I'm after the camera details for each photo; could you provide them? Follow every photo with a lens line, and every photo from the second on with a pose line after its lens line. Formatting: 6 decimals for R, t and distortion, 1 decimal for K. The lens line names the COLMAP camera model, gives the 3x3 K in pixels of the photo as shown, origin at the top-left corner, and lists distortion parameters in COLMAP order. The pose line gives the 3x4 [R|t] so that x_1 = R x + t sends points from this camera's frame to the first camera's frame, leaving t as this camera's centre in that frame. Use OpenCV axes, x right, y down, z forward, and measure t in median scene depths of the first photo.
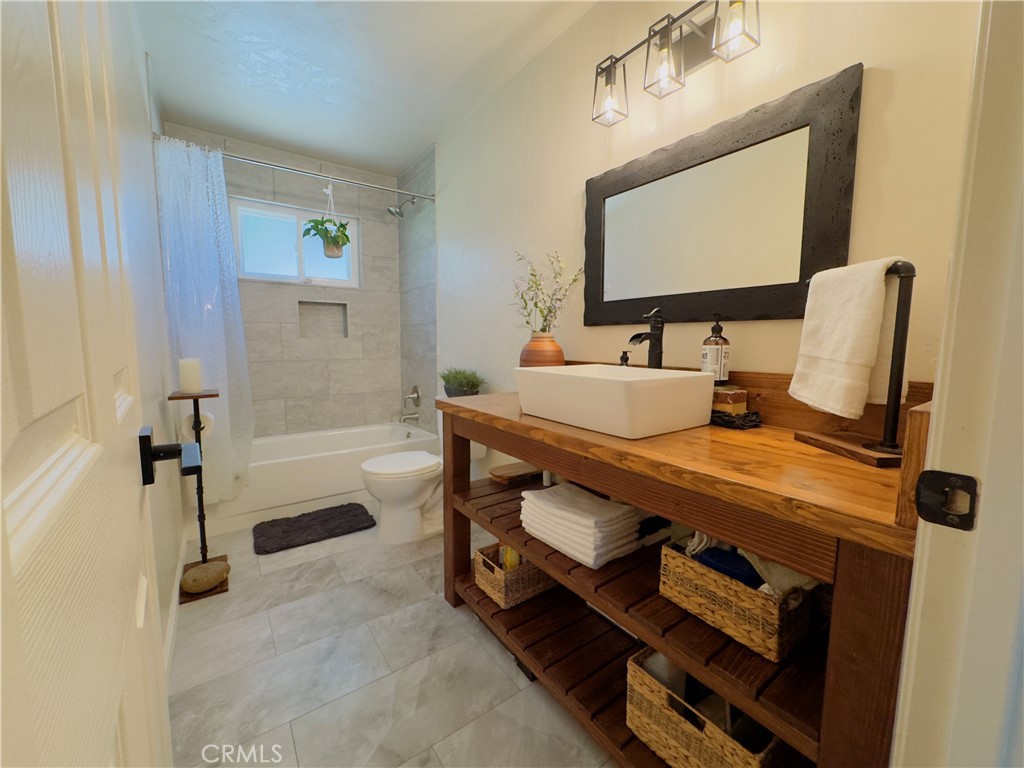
lens RADIAL K [[408.6, 0, 512.4], [0, 408.6, 382.9], [0, 0, 1]] dist [-0.001990, 0.000096]
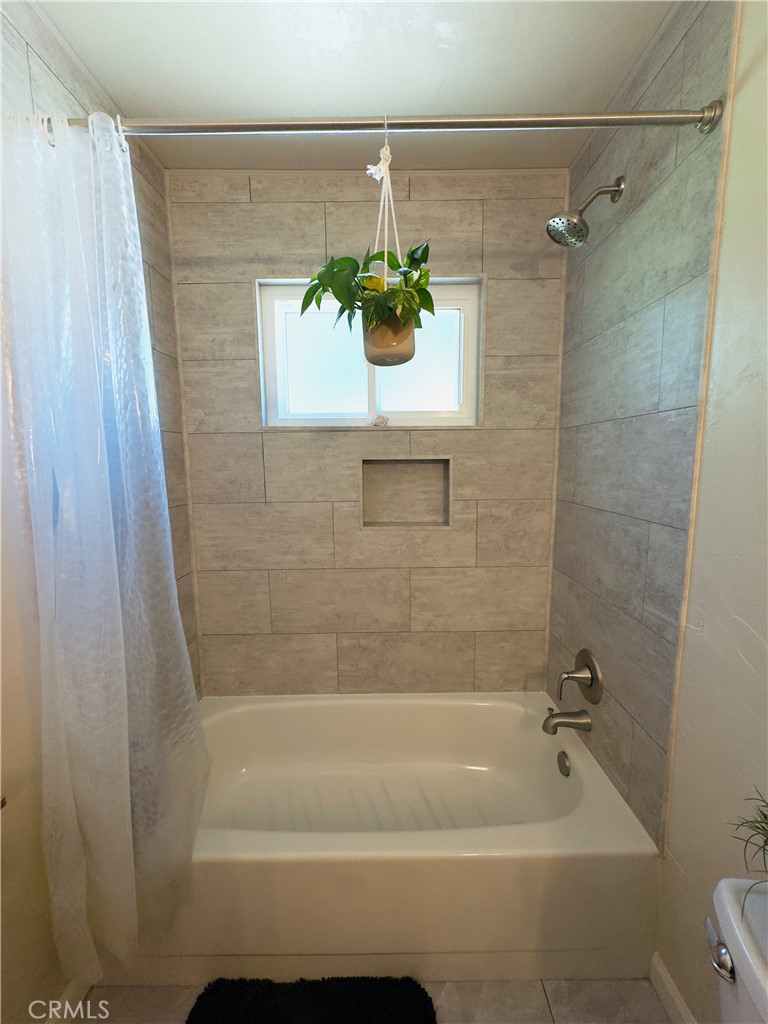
lens RADIAL K [[408.6, 0, 385.8], [0, 408.6, 510.6], [0, 0, 1]] dist [-0.001990, 0.000096]
pose [[0.810870, 0.059126, -0.582232, -0.276710], [-0.046725, 0.998248, 0.036299, -0.233510], [0.583358, -0.002229, 0.812212, 0.876168]]
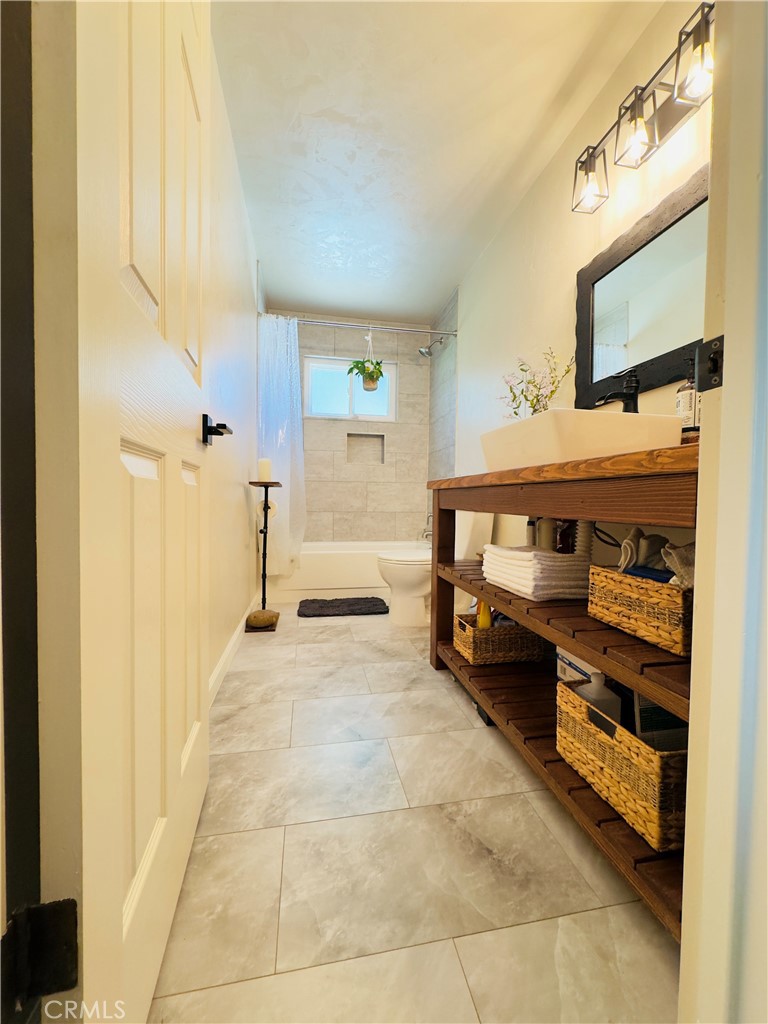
lens RADIAL K [[408.6, 0, 388.7], [0, 408.6, 512.1], [0, 0, 1]] dist [-0.001990, 0.000096]
pose [[0.909811, 0.016852, -0.414681, 0.157270], [-0.049632, 0.996423, -0.068400, 0.171890], [0.412045, 0.082813, 0.907392, -0.070925]]
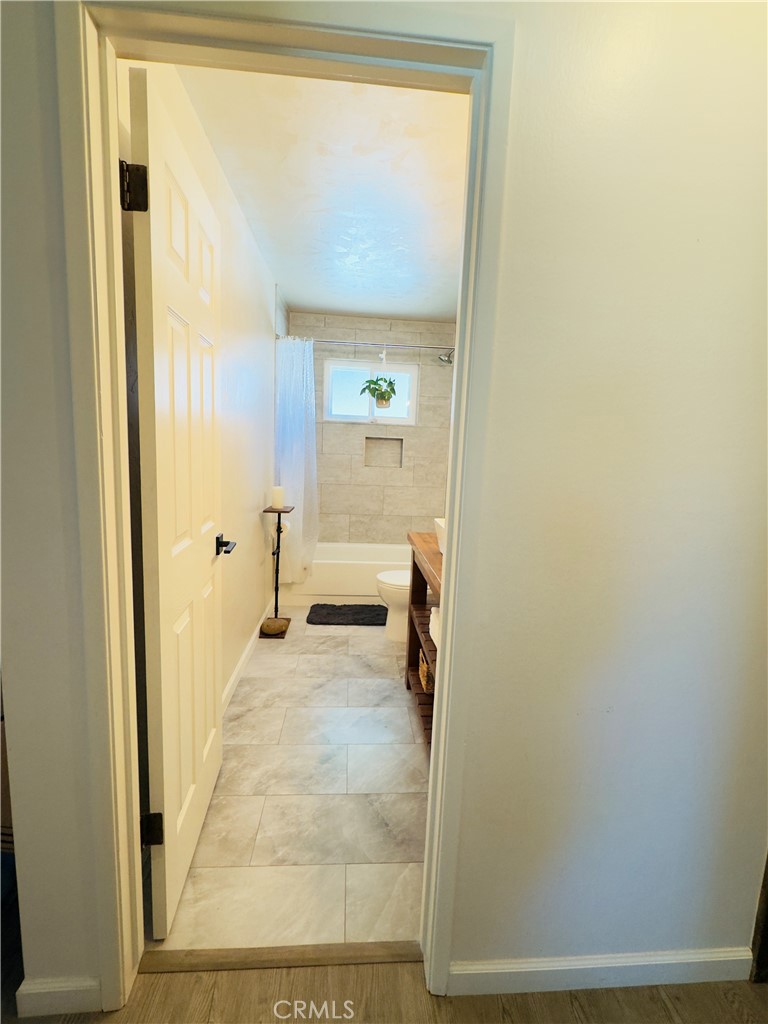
lens RADIAL K [[480.6, 0, 389.4], [0, 480.6, 511.2], [0, 0, 1]] dist [0.000253, -0.000252]
pose [[0.853589, 0.102951, -0.510672, 0.453396], [-0.092120, 0.994660, 0.046544, -0.078535], [0.512737, 0.007314, 0.858515, -0.312864]]
